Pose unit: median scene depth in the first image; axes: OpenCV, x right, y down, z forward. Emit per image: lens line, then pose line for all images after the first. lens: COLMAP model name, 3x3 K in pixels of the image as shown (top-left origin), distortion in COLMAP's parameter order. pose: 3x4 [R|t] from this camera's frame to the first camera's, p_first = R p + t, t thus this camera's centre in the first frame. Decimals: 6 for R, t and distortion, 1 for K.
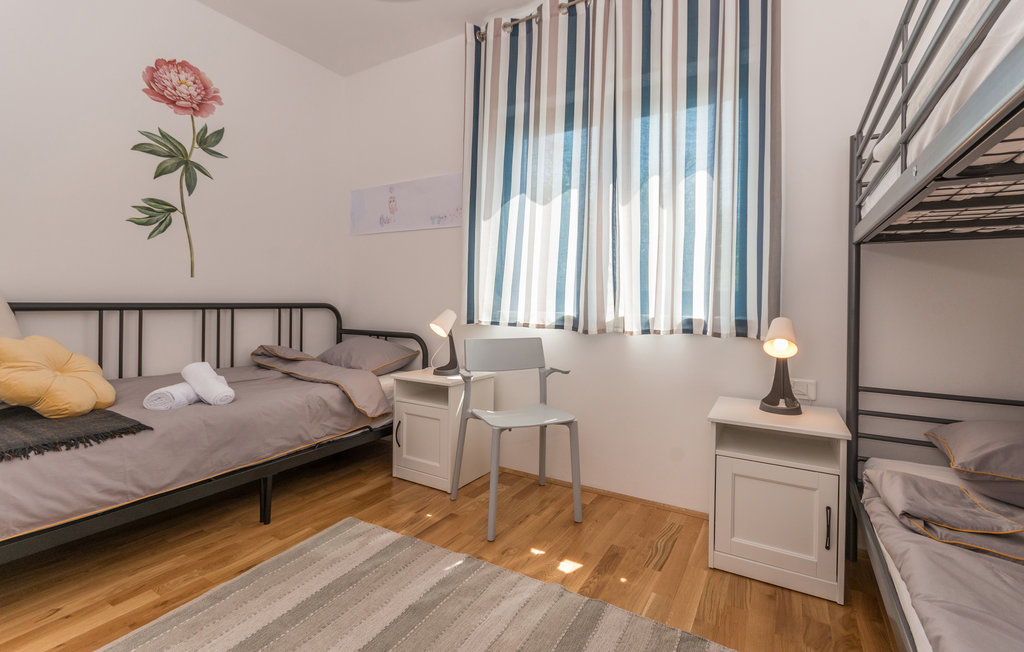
lens RADIAL K [[447.3, 0, 517.7], [0, 447.3, 304.7], [0, 0, 1]] dist [0.002217, 0.000226]
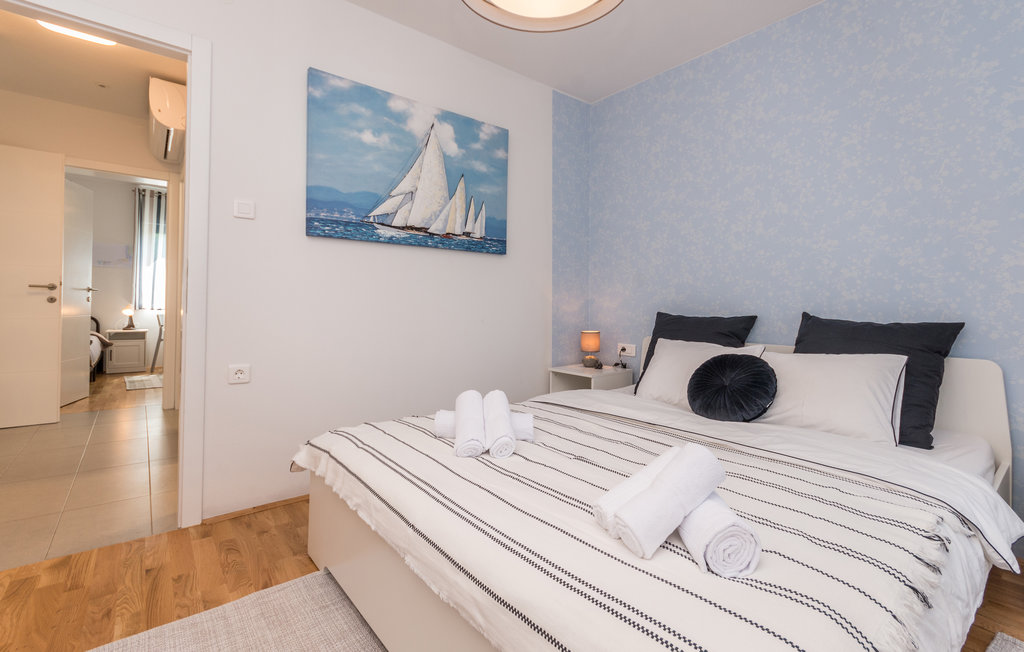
lens RADIAL K [[455.6, 0, 513.3], [0, 455.6, 299.2], [0, 0, 1]] dist [0.001902, 0.000262]
pose [[0.349199, -0.001280, 0.937048, -1.929053], [-0.001483, 0.999997, 0.001919, -0.025870], [-0.937047, -0.002060, 0.349196, -2.022828]]
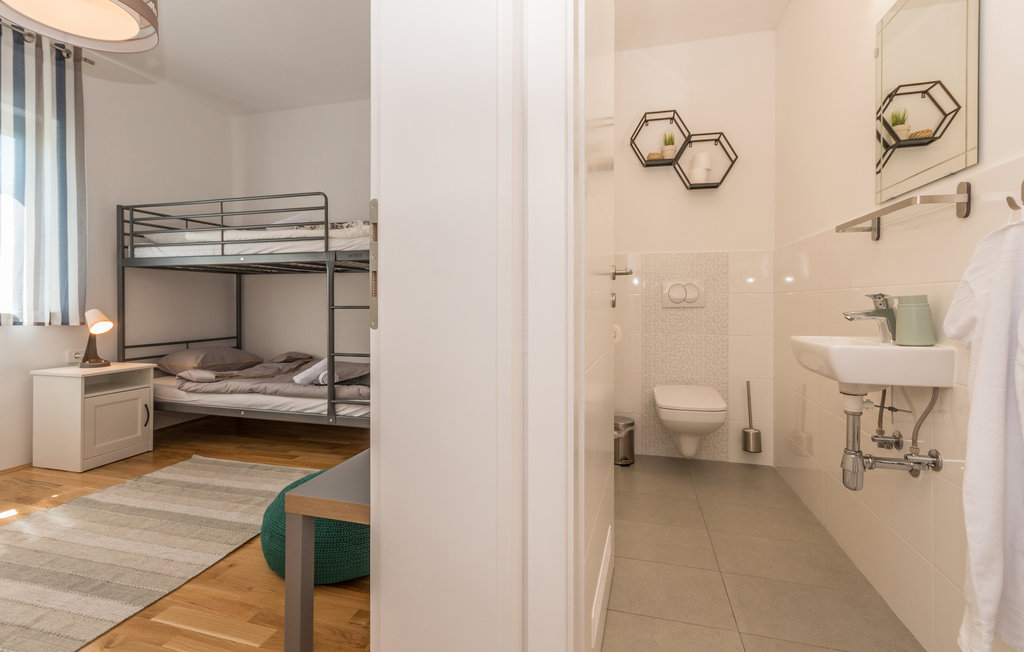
lens RADIAL K [[455.6, 0, 513.3], [0, 455.6, 299.2], [0, 0, 1]] dist [0.001902, 0.000262]
pose [[-0.263642, -0.014484, 0.964512, -1.043955], [0.005763, 0.999846, 0.016590, -0.018743], [-0.964603, 0.009932, -0.263518, -0.018304]]
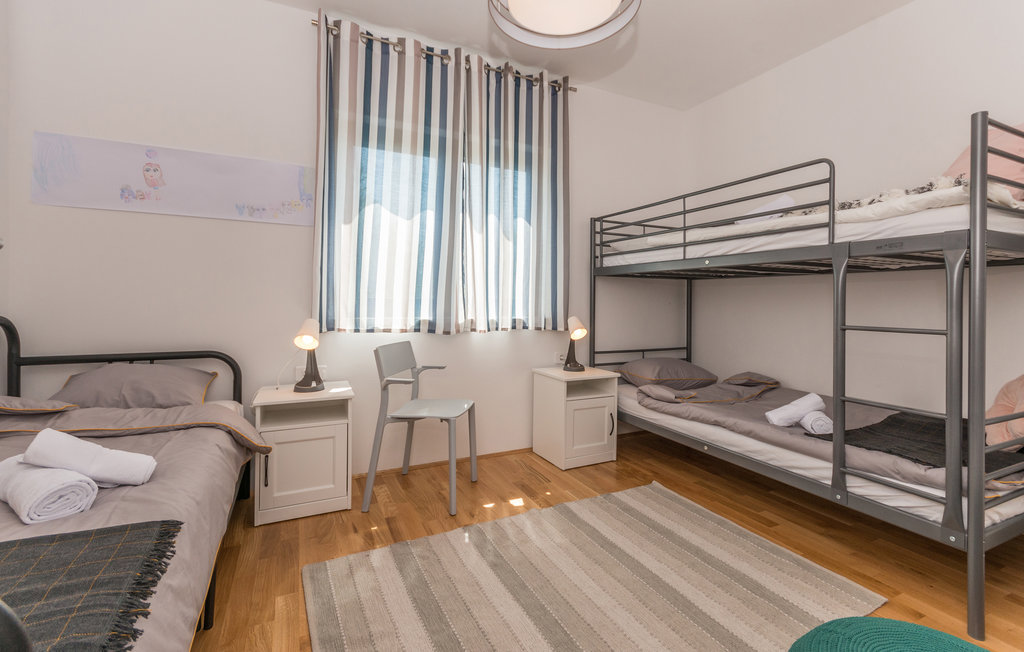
lens RADIAL K [[455.6, 0, 513.3], [0, 455.6, 299.2], [0, 0, 1]] dist [0.001902, 0.000262]
pose [[0.562720, -0.007062, 0.826617, -0.746129], [0.003619, 0.999975, 0.006080, -0.036187], [-0.826640, -0.000430, 0.562731, 0.151583]]
